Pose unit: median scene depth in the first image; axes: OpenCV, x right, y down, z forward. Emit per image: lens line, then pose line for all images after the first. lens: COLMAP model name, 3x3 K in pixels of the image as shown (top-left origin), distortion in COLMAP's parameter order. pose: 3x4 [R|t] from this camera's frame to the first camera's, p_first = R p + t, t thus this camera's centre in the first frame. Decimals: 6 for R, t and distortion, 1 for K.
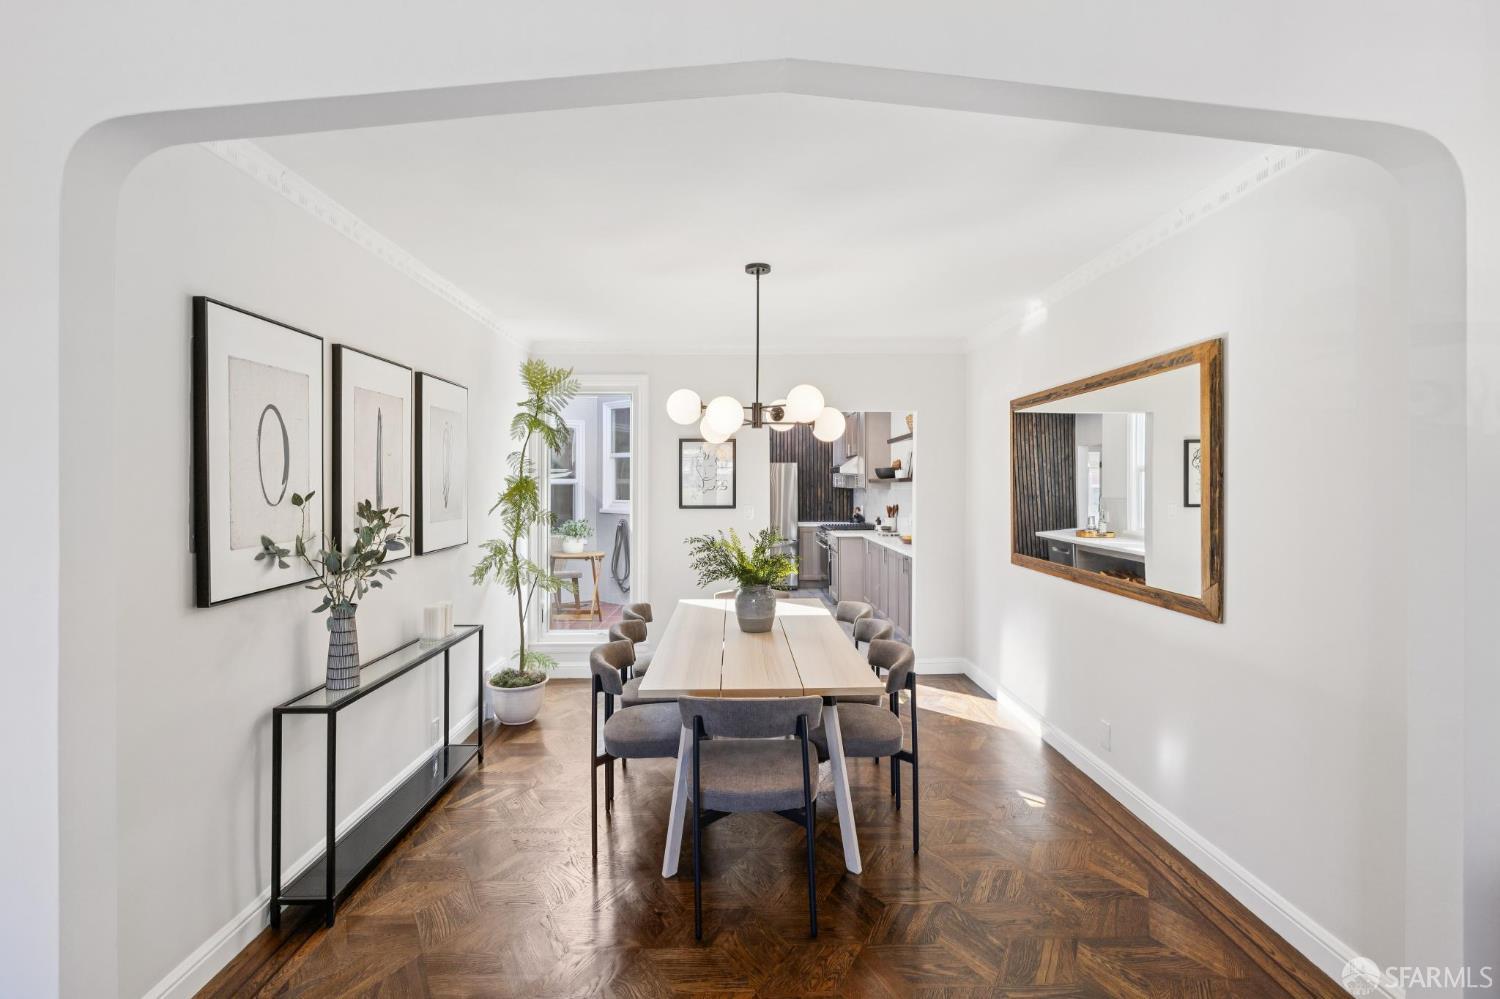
lens RADIAL K [[726.7, 0, 758.8], [0, 726.7, 486.7], [0, 0, 1]] dist [0.004334, 0.001356]
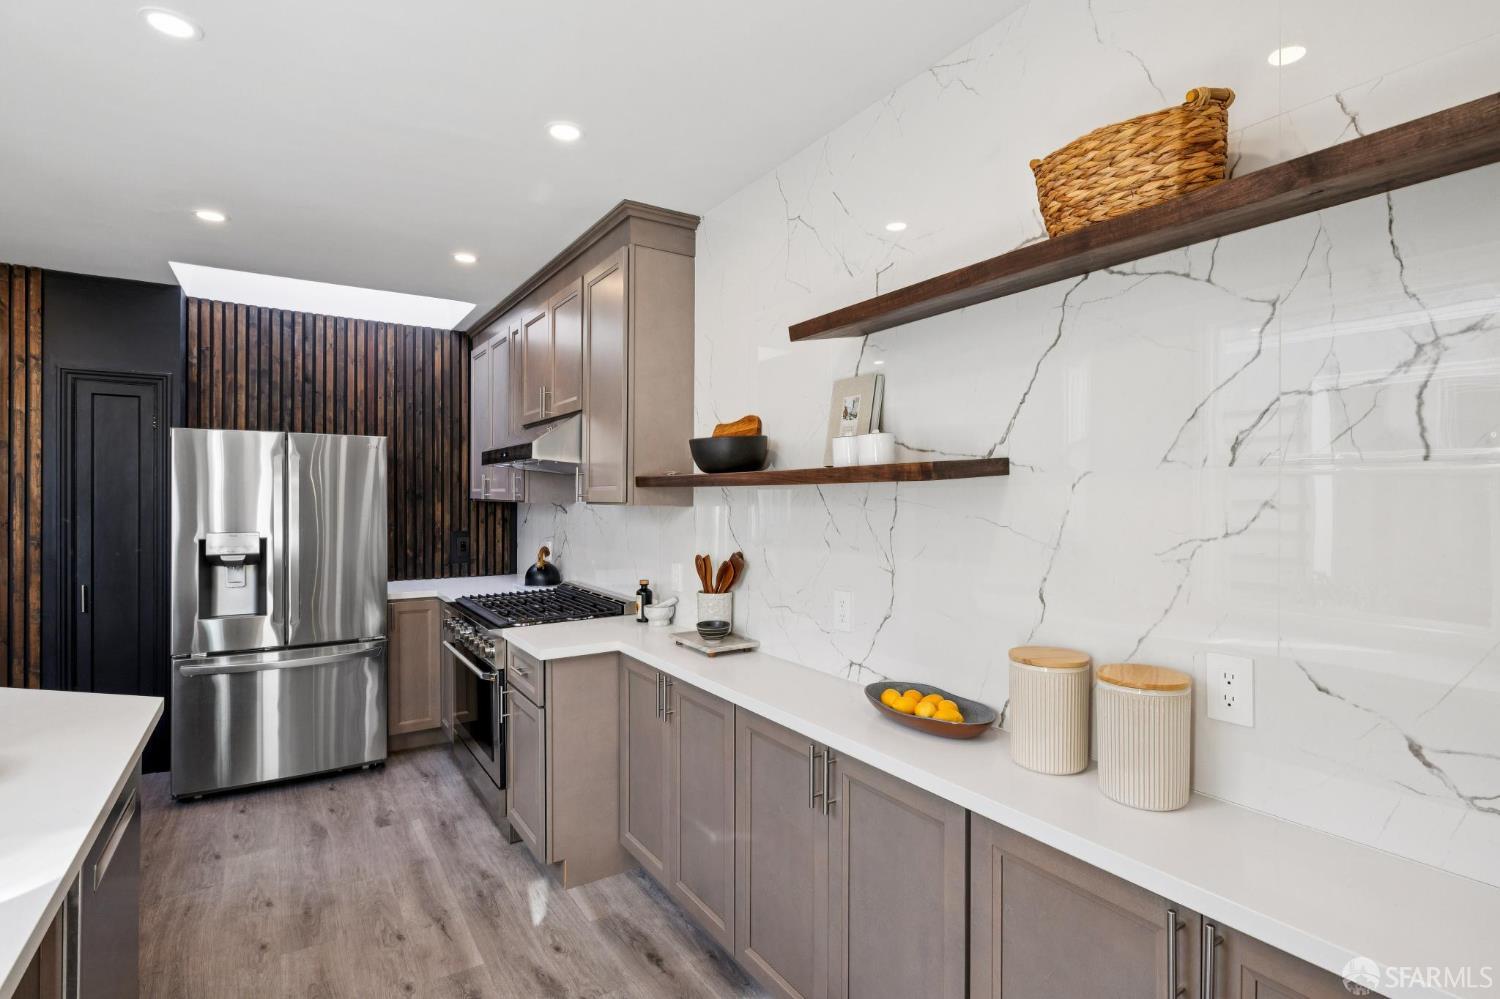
lens RADIAL K [[726.7, 0, 750.3], [0, 726.7, 491.8], [0, 0, 1]] dist [0.004334, 0.001356]
pose [[0.853864, 0.003517, 0.520484, 0.041148], [-0.000107, 0.999978, -0.006582, -0.002570], [-0.520495, 0.005564, 0.853846, 1.332160]]
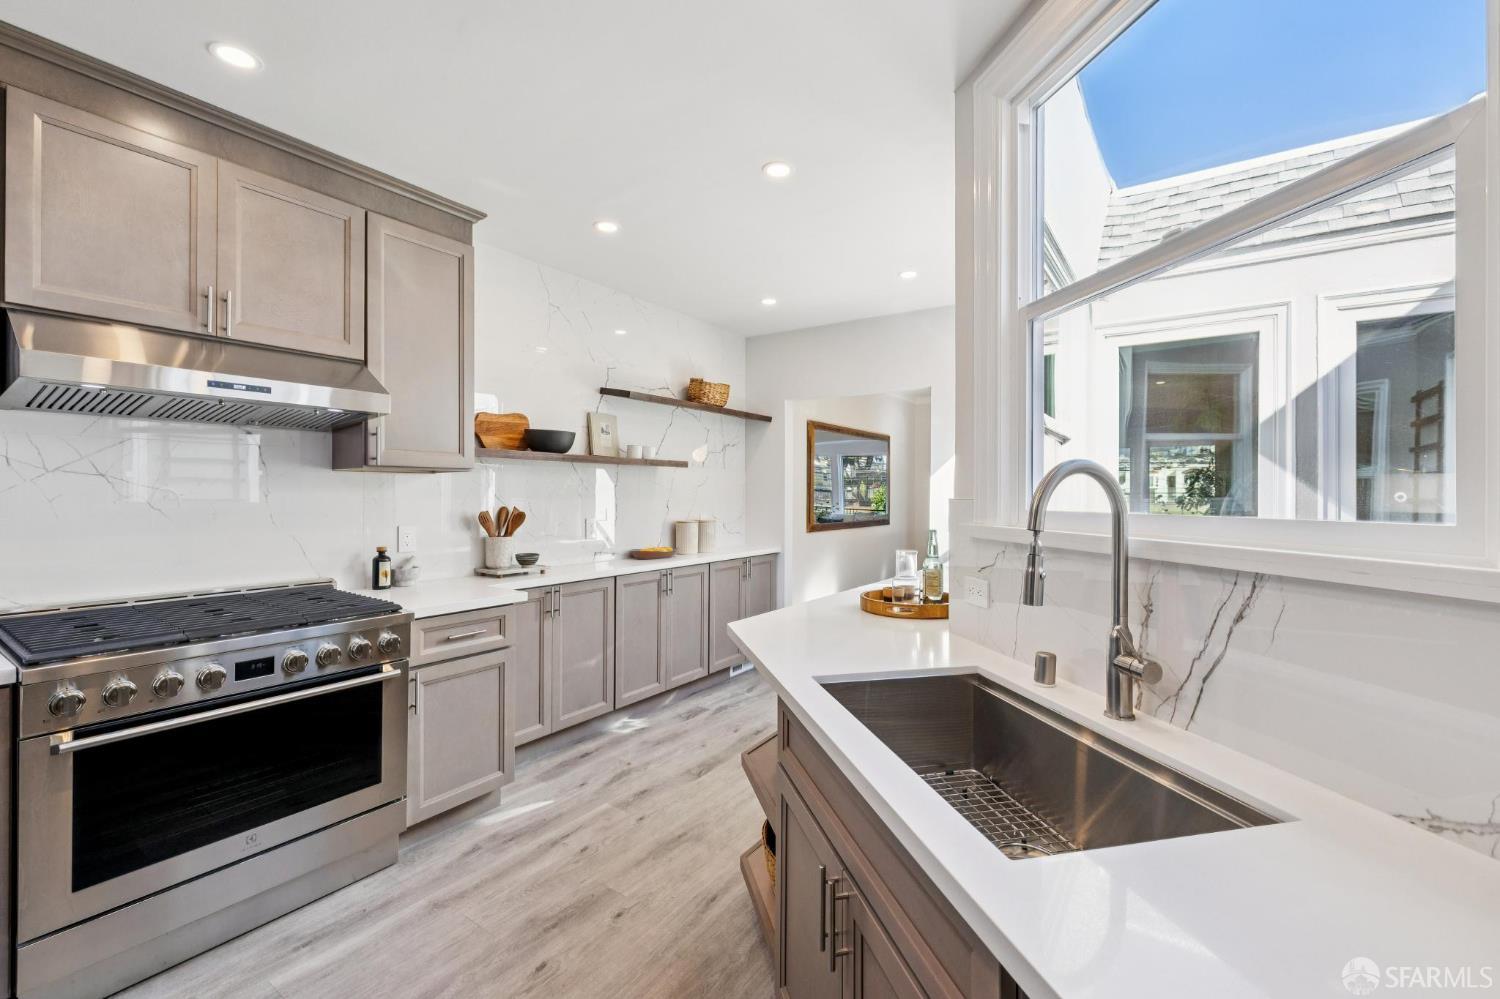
lens RADIAL K [[642.8, 0, 744.7], [0, 642.8, 503.0], [0, 0, 1]] dist [0.010813, -0.000912]
pose [[-0.802627, -0.015564, 0.596278, -0.321788], [-0.007860, 0.999849, 0.015518, 0.024028], [-0.596429, 0.007768, -0.802628, 2.275913]]
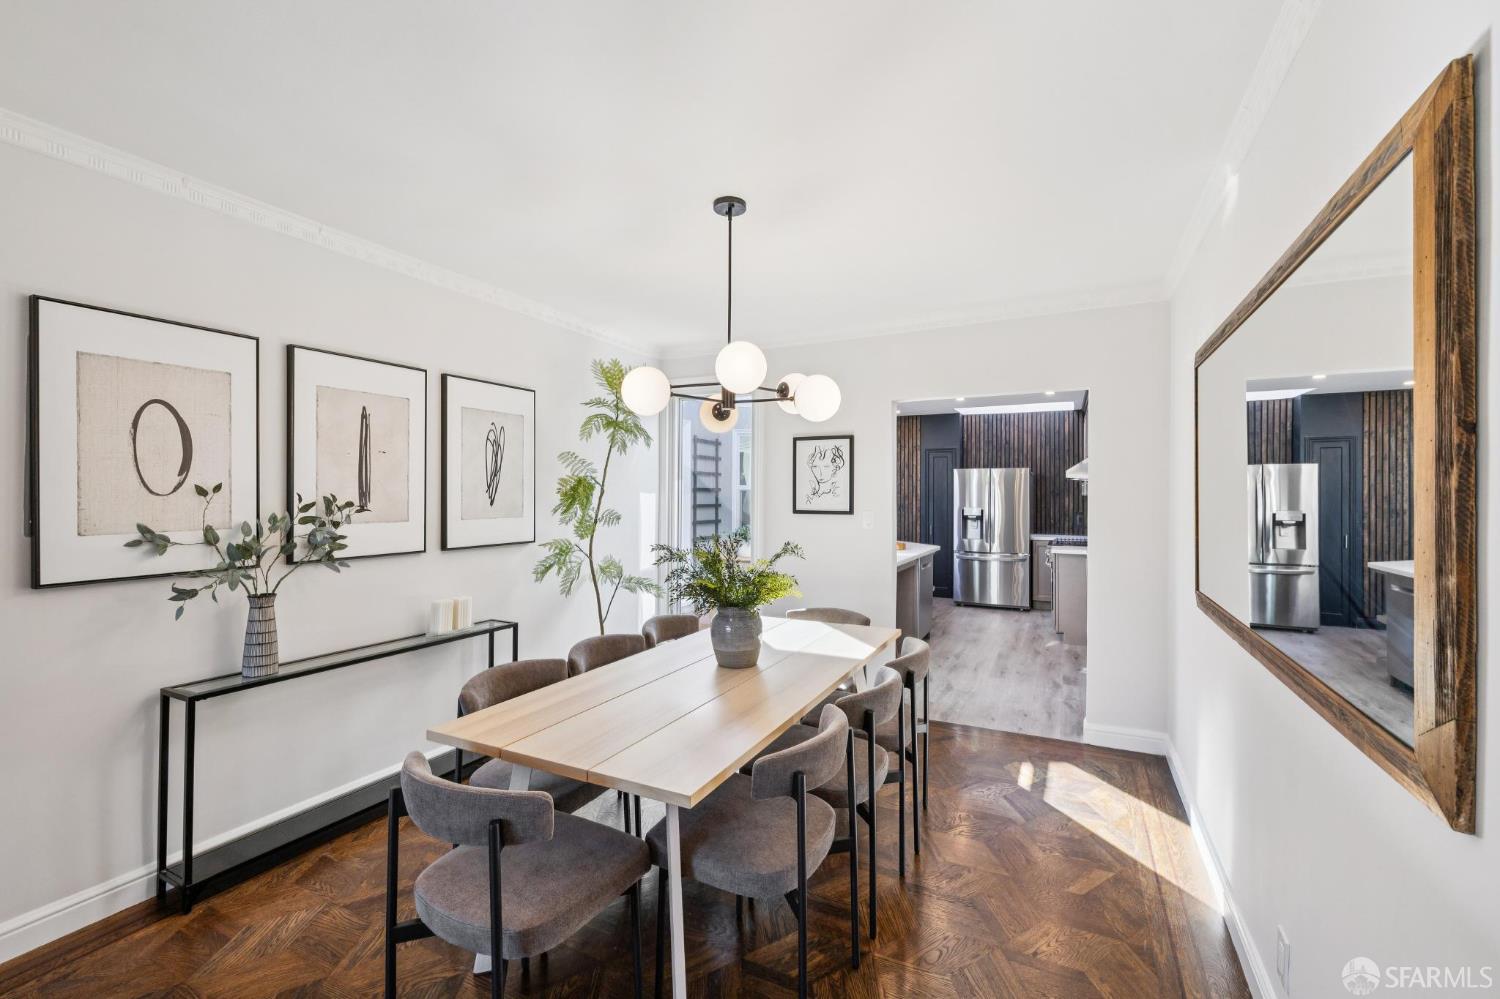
lens RADIAL K [[642.8, 0, 746.9], [0, 642.8, 496.6], [0, 0, 1]] dist [0.010813, -0.000912]
pose [[0.874934, 0.004683, -0.484220, 0.307606], [-0.006424, 0.999977, -0.001936, 0.013851], [0.484200, 0.004805, 0.874944, 0.347154]]
